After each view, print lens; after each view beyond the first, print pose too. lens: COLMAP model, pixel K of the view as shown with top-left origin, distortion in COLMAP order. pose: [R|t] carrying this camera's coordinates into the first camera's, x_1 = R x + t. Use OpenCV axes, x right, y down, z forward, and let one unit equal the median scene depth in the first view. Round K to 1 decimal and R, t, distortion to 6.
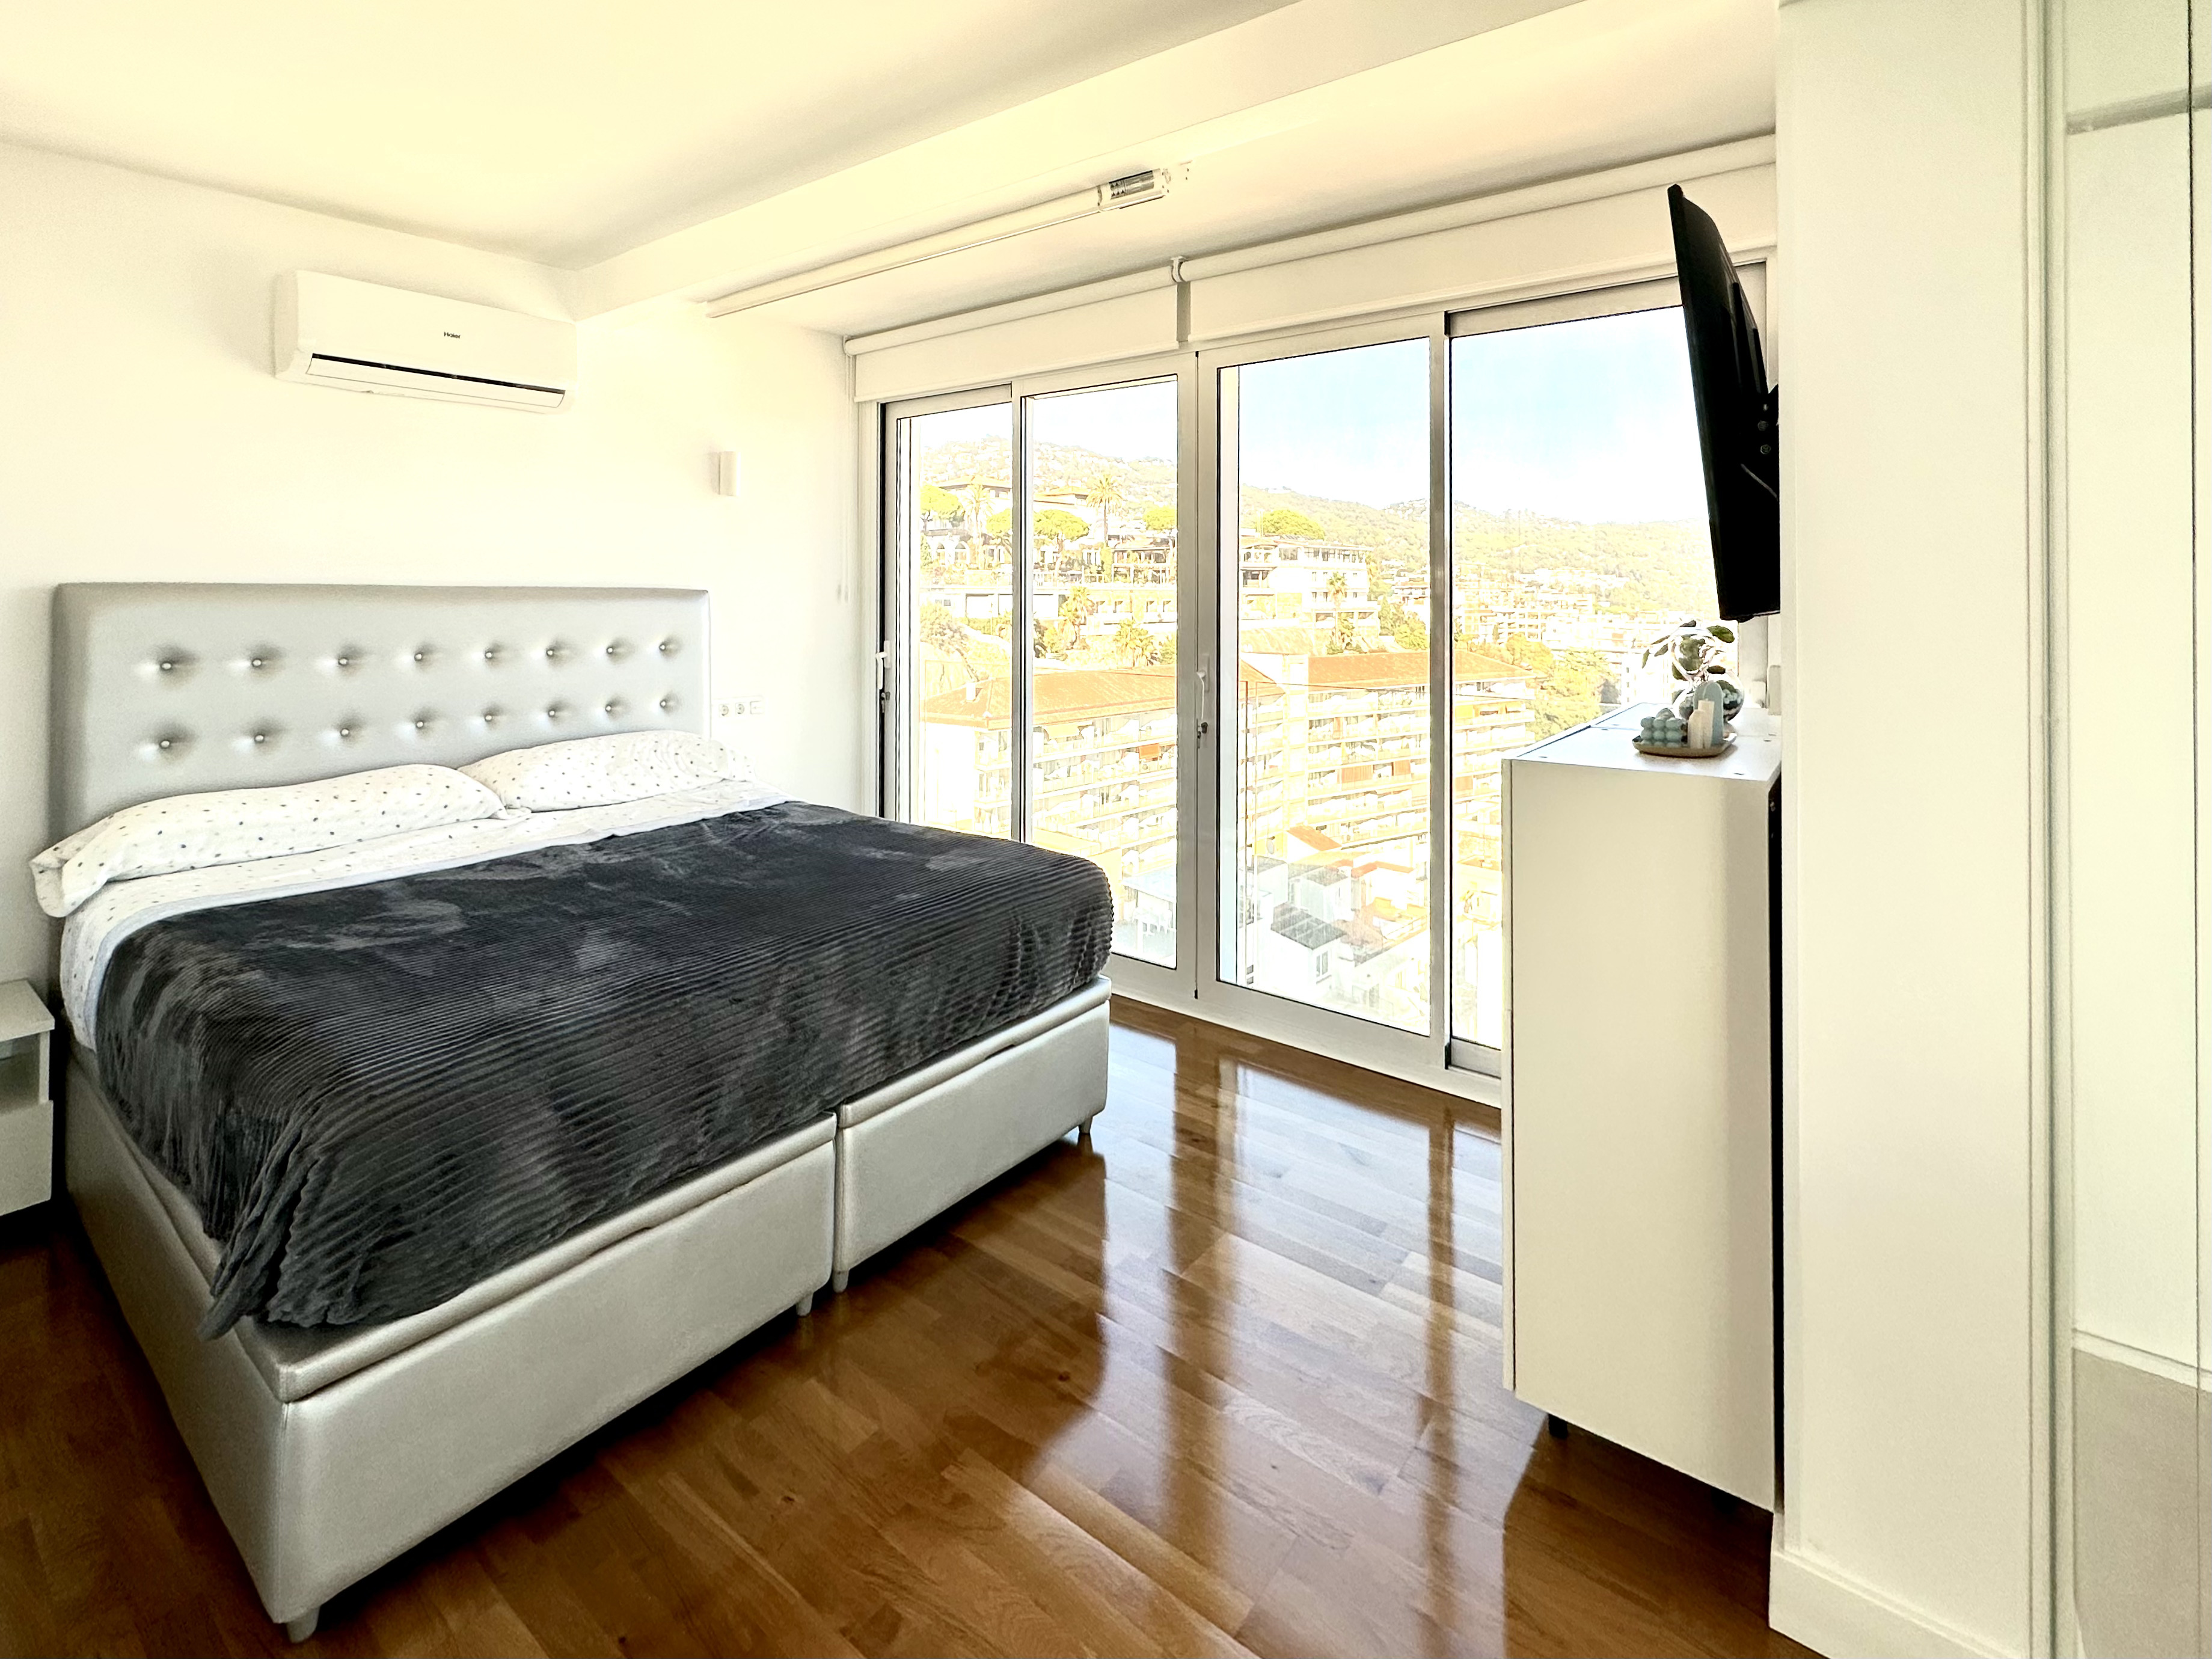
lens RADIAL K [[1137.5, 0, 1109.3], [0, 1137.5, 656.7], [0, 0, 1]] dist [0.000318, 0.000993]
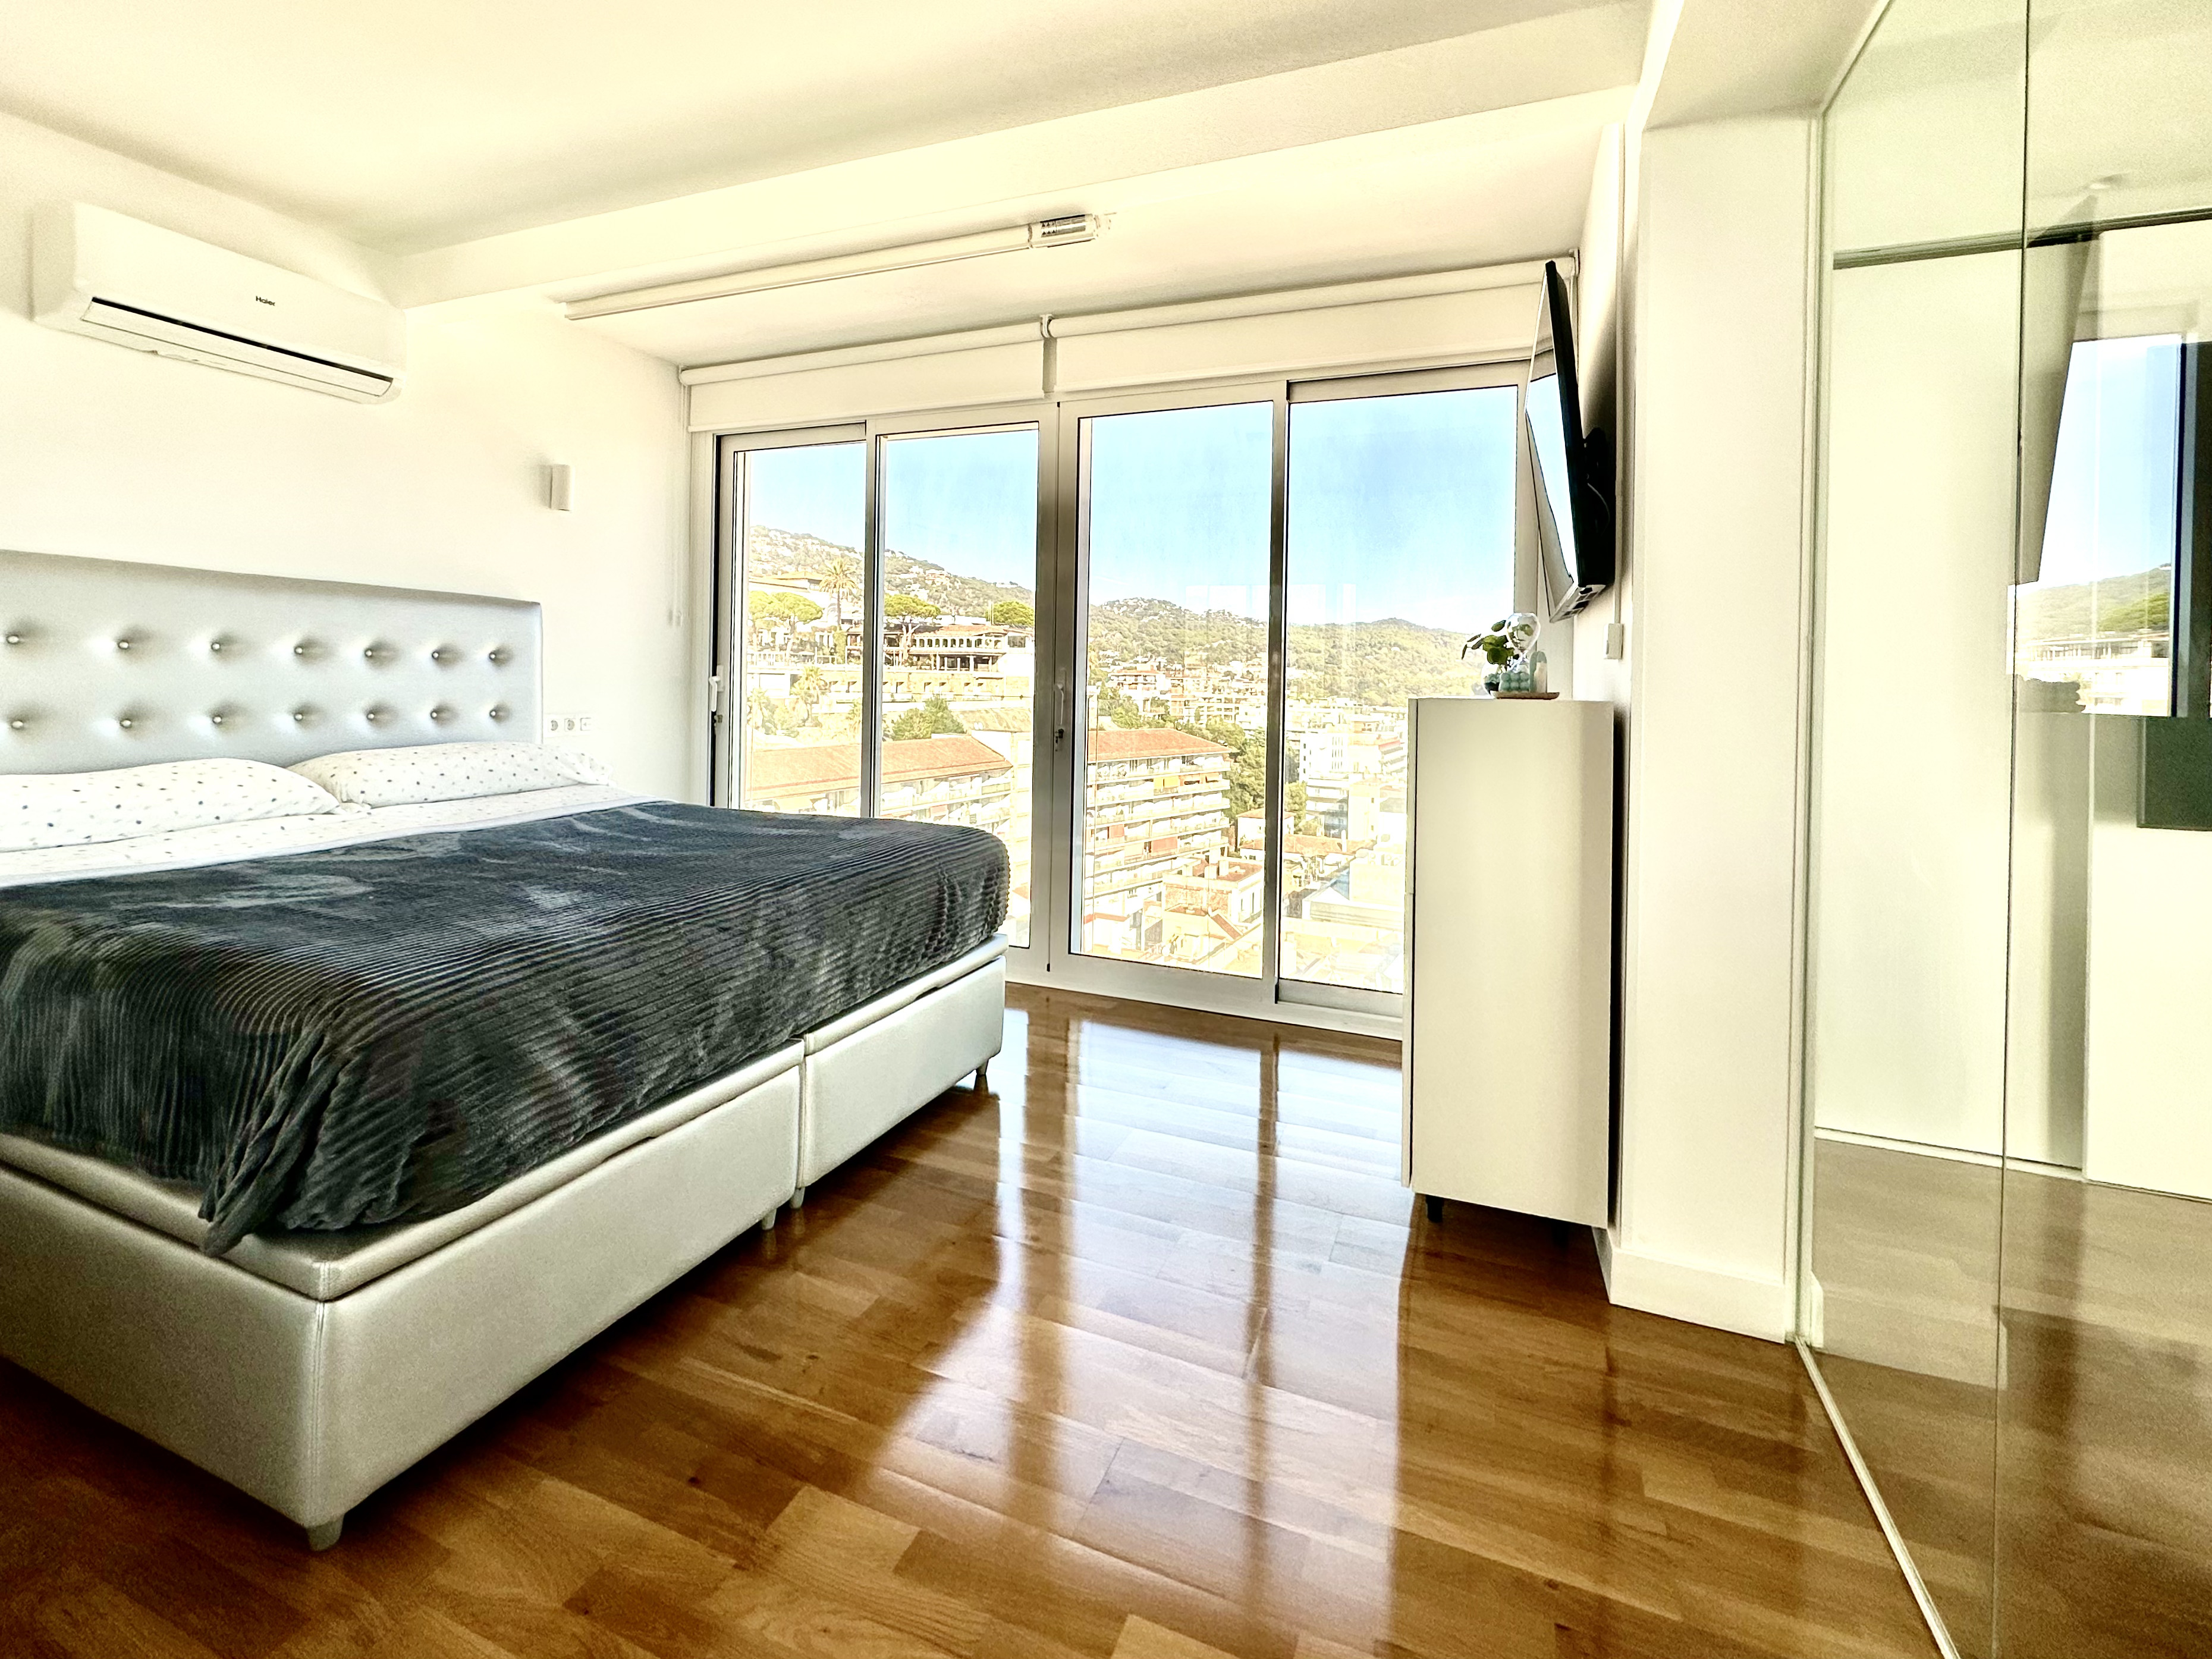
lens RADIAL K [[1054.6, 0, 1096.2], [0, 1054.6, 773.0], [0, 0, 1]] dist [-0.000426, 0.000084]
pose [[0.960391, 0.013874, 0.278311, -0.236072], [-0.016963, 0.999818, 0.008695, 0.124407], [-0.278139, -0.013072, 0.960452, -0.034281]]
